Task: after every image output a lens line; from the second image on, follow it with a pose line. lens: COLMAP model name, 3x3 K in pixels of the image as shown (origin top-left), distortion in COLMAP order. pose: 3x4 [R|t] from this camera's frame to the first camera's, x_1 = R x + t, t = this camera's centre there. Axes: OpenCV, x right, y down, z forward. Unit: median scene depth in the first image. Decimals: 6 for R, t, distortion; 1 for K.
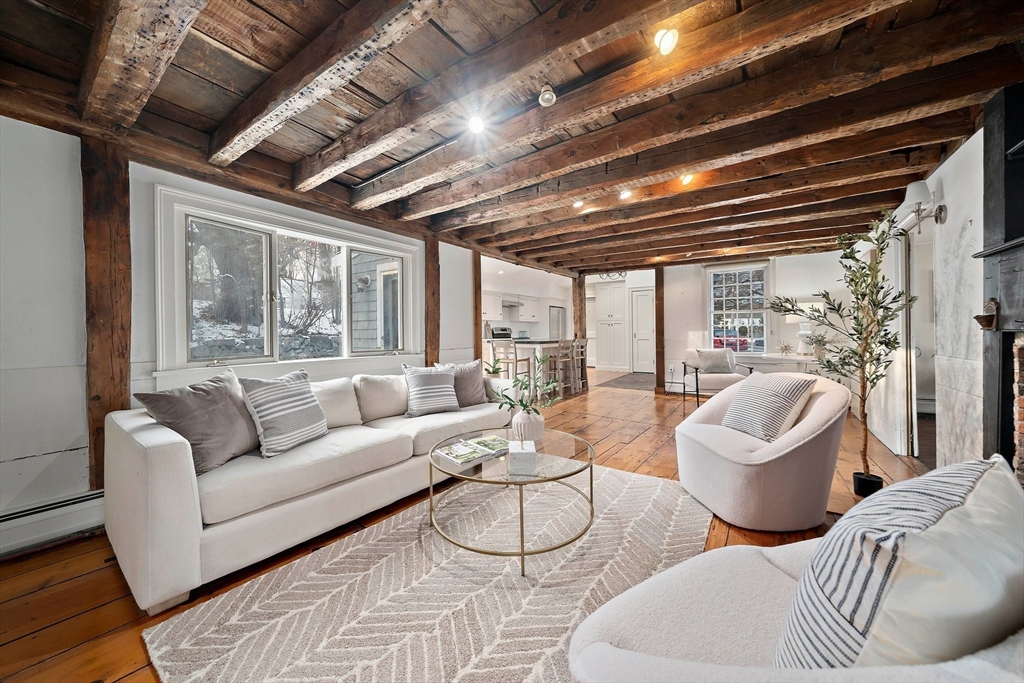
lens RADIAL K [[360.4, 0, 502.3], [0, 360.4, 327.7], [0, 0, 1]] dist [-0.000951, -0.000008]
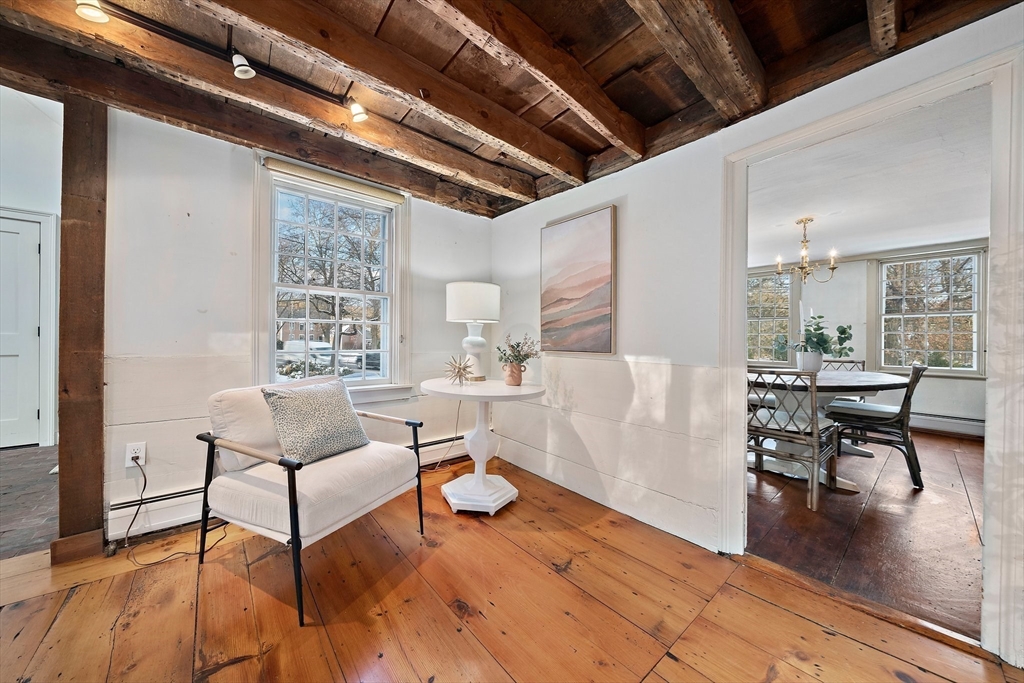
lens RADIAL K [[353.1, 0, 513.3], [0, 353.1, 339.9], [0, 0, 1]] dist [-0.007963, 0.000138]
pose [[0.219159, 0.009979, 0.975638, 0.251462], [-0.018888, 0.999804, -0.005984, 0.013071], [-0.975506, -0.017117, 0.219305, 0.629820]]
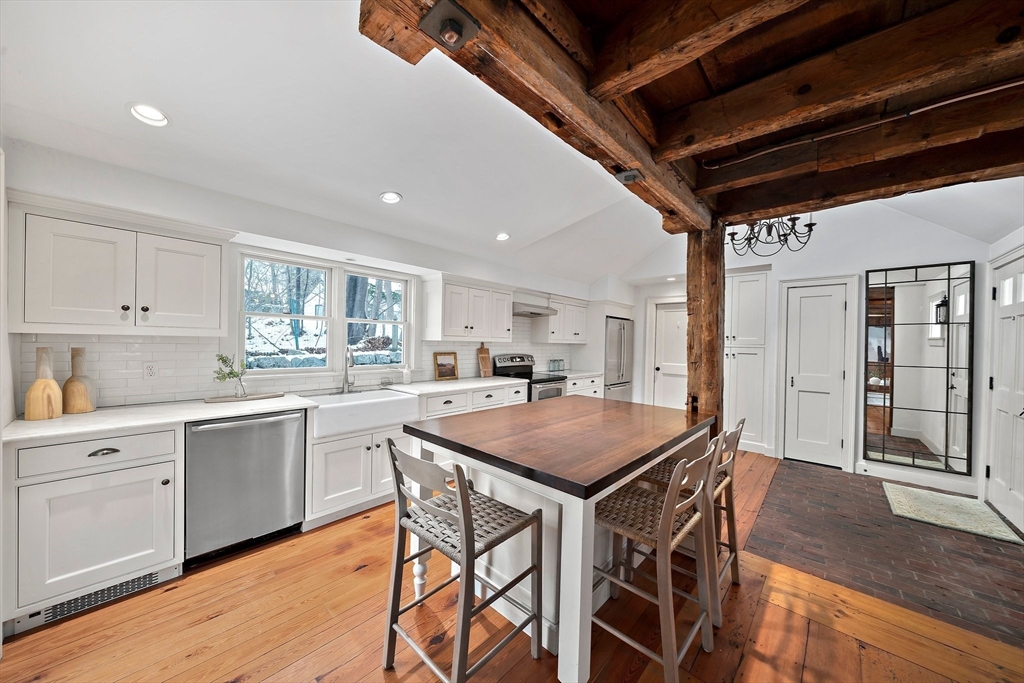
lens RADIAL K [[350.3, 0, 512.0], [0, 350.3, 341.5], [0, 0, 1]] dist [-0.004693, 0.000062]
pose [[0.993588, 0.027958, -0.109547, 0.078677], [-0.026959, 0.999580, 0.010593, -0.038726], [0.109797, -0.007572, 0.993925, 0.754082]]
